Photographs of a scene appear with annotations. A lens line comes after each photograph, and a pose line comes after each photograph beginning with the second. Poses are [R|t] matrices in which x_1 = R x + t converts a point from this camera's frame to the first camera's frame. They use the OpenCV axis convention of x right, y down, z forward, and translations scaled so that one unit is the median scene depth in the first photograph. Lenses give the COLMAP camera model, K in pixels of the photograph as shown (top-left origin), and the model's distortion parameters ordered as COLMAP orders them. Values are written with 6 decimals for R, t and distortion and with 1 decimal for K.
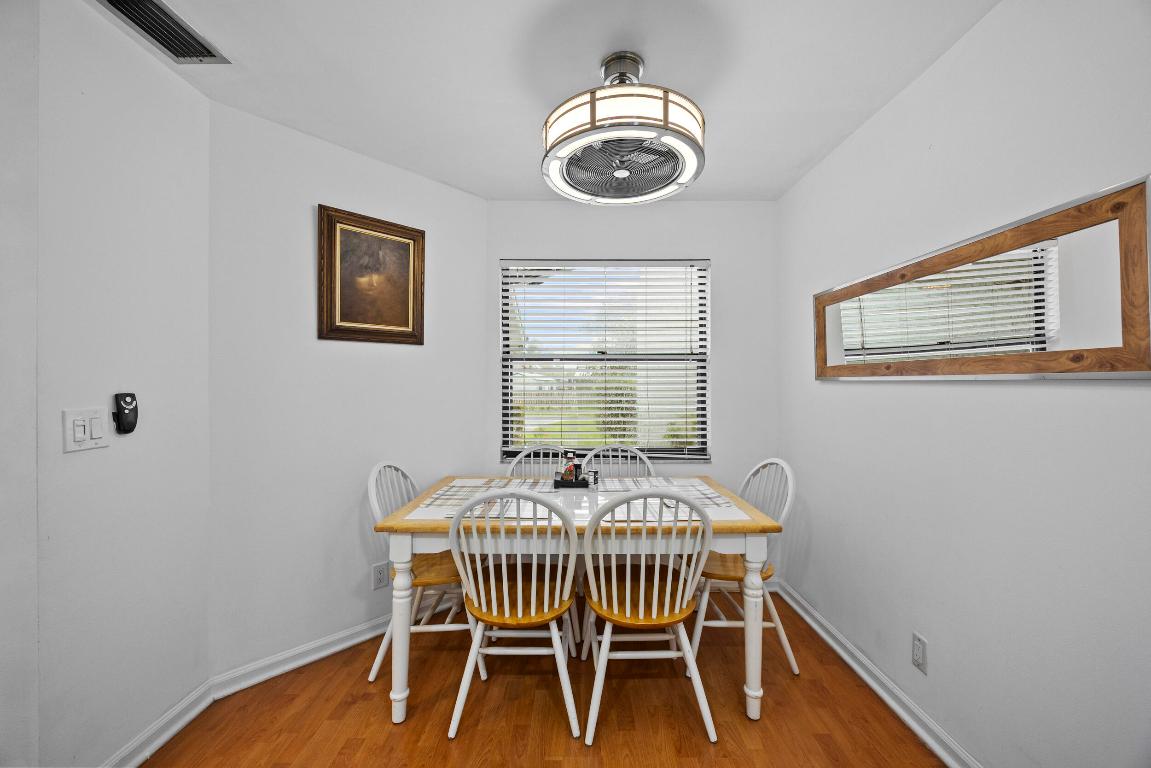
lens RADIAL K [[449.6, 0, 578.3], [0, 449.6, 384.0], [0, 0, 1]] dist [0.000671, 0.000072]
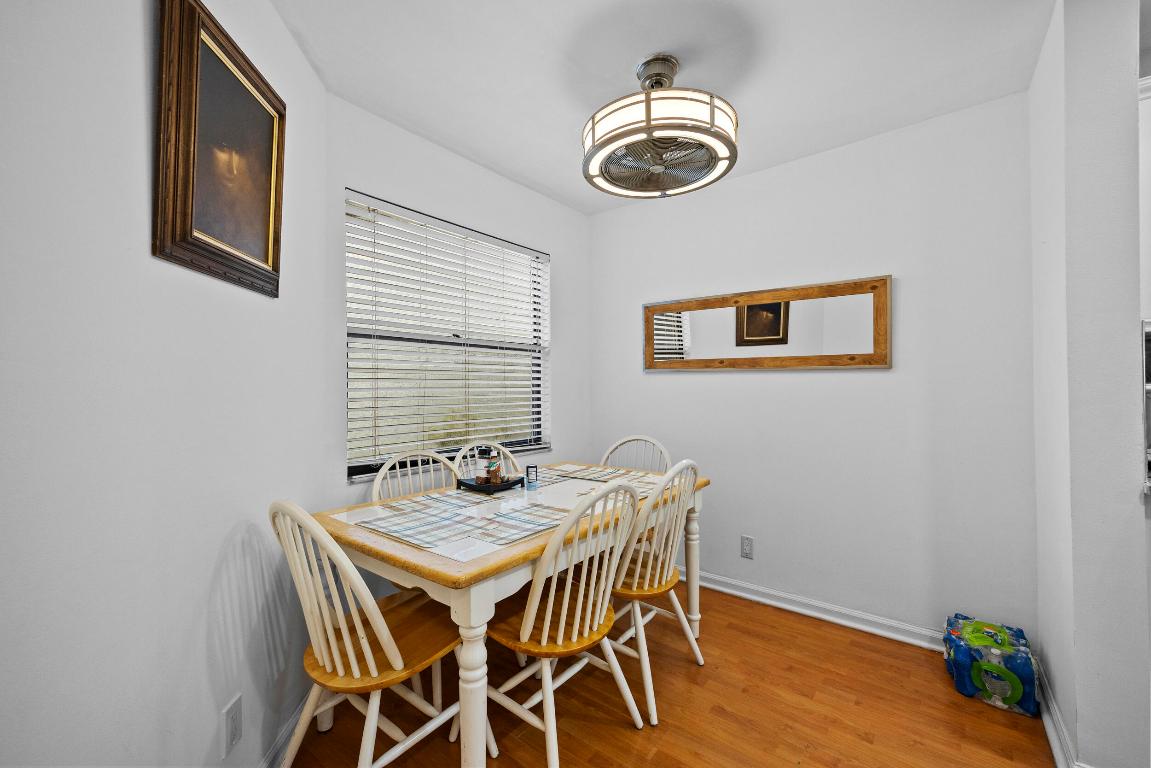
lens RADIAL K [[482.3, 0, 577.0], [0, 482.3, 383.7], [0, 0, 1]] dist [0.003021, -0.000132]
pose [[0.602303, 0.001320, 0.798266, -0.563602], [0.001592, 0.999995, -0.002855, 0.024981], [-0.798266, 0.002990, 0.602298, 0.286354]]
